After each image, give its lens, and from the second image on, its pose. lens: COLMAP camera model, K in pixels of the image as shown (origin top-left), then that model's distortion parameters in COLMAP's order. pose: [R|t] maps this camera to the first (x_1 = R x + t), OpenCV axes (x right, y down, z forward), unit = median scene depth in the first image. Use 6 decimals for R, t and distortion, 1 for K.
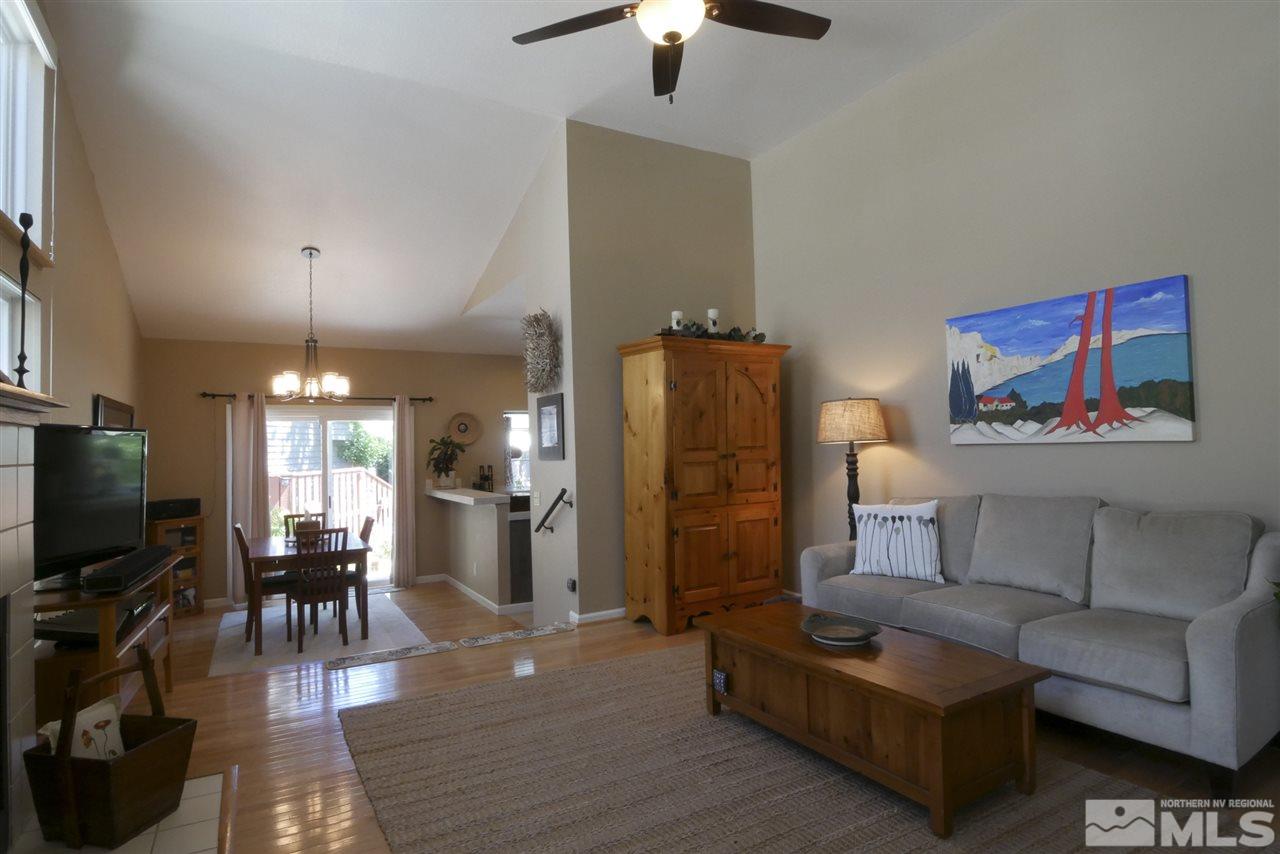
lens RADIAL K [[671.2, 0, 640.0], [0, 671.2, 427.0], [0, 0, 1]] dist [-0.025414, -0.000184]
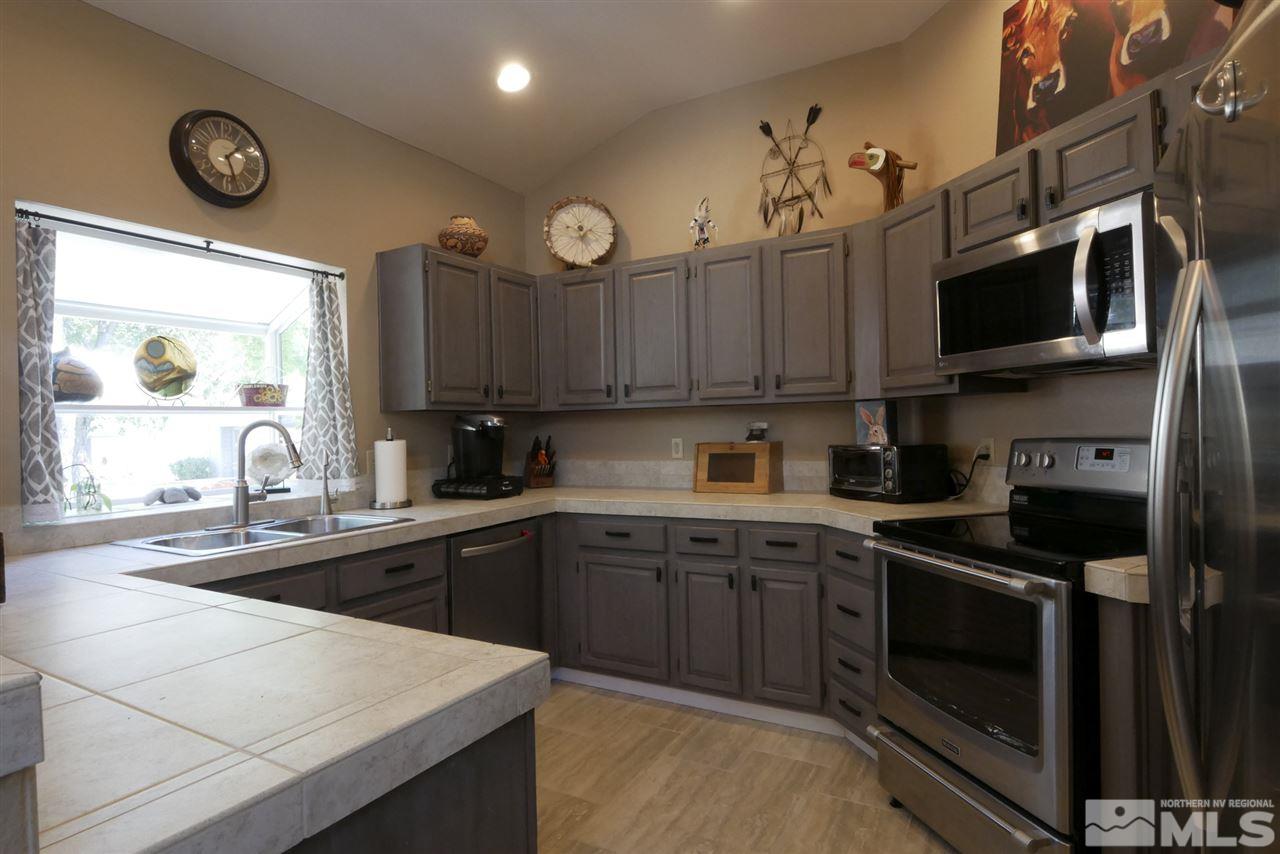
lens RADIAL K [[671.2, 0, 640.0], [0, 671.2, 427.0], [0, 0, 1]] dist [-0.025414, -0.000184]
pose [[0.864327, 0.006179, 0.502893, -0.138702], [-0.014621, 0.999811, 0.012844, 0.058333], [-0.502718, -0.018455, 0.864253, 0.745323]]
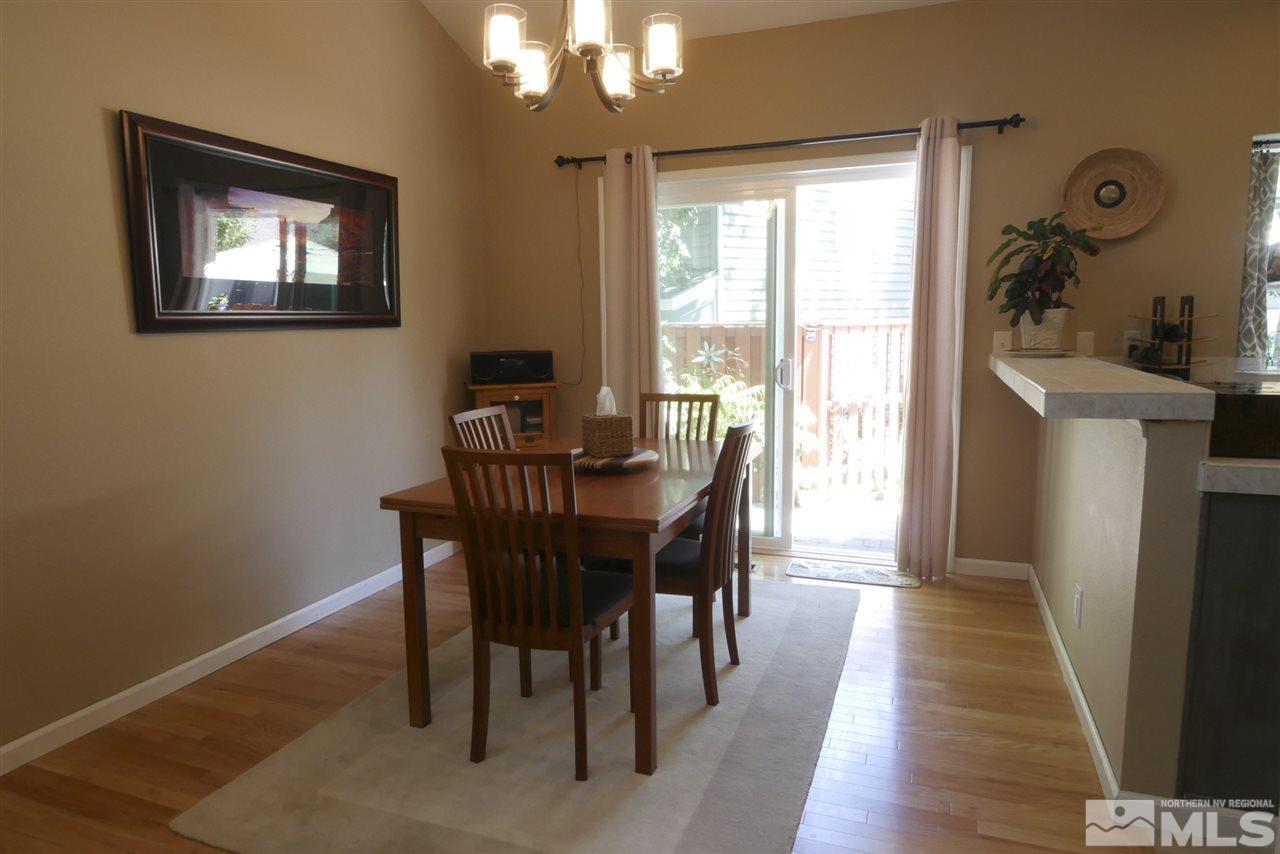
lens RADIAL K [[772.3, 0, 640.0], [0, 772.3, 427.0], [0, 0, 1]] dist [-0.003049, -0.001543]
pose [[0.626367, 0.118423, -0.770481, -0.088944], [0.024366, 0.984936, 0.171193, 0.051750], [0.779147, -0.126003, 0.614046, 0.551911]]
